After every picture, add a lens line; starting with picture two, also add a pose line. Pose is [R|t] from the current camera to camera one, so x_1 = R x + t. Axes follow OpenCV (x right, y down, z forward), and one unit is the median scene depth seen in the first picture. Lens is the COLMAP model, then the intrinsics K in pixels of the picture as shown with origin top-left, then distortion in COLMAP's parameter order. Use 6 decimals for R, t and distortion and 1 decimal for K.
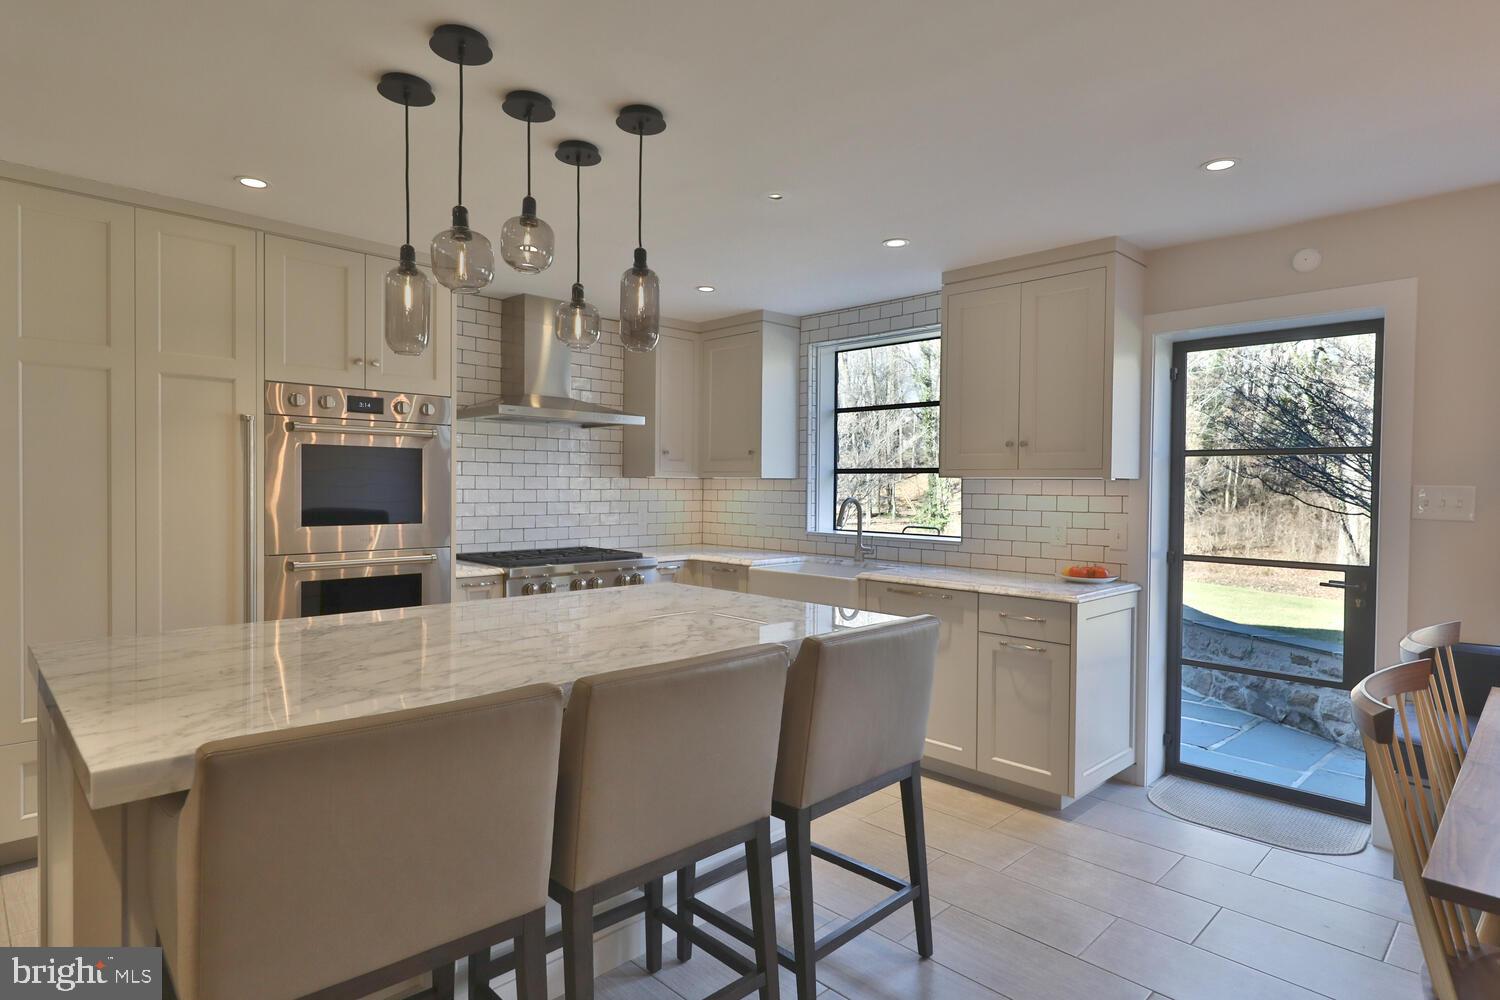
lens RADIAL K [[823.5, 0, 755.5], [0, 823.5, 496.2], [0, 0, 1]] dist [0.006644, 0.001449]
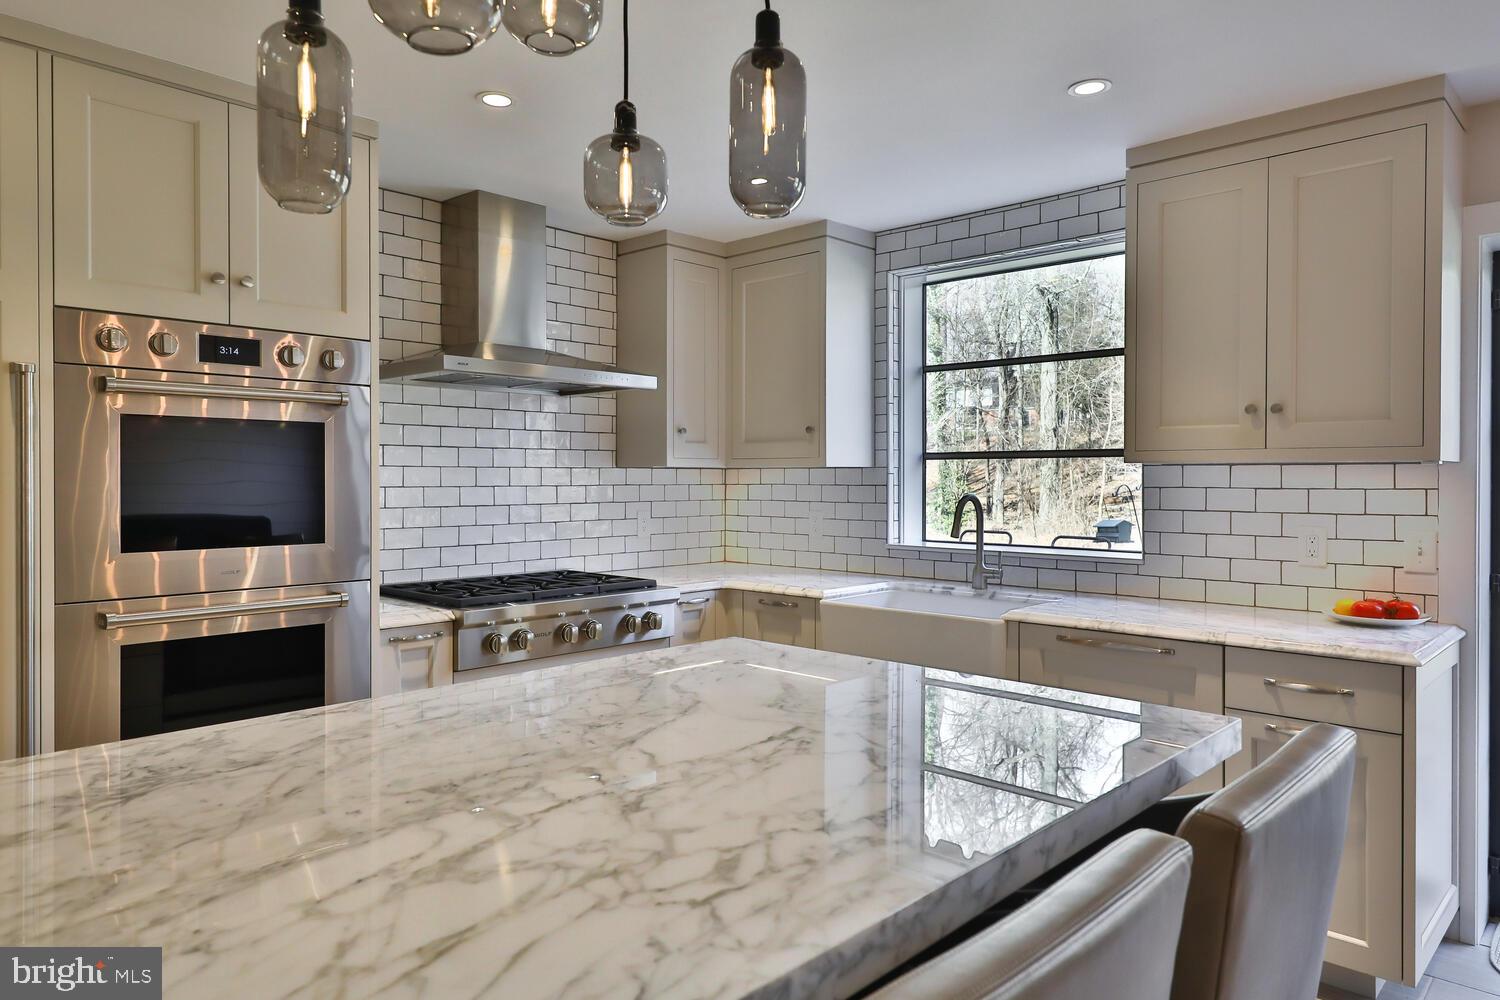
lens RADIAL K [[984.4, 0, 747.8], [0, 984.4, 482.9], [0, 0, 1]] dist [0.007252, 0.002124]
pose [[0.999485, -0.008545, 0.030934, -0.088398], [0.008812, 0.999925, -0.008511, -0.002546], [-0.030859, 0.008779, 0.999485, 0.201761]]
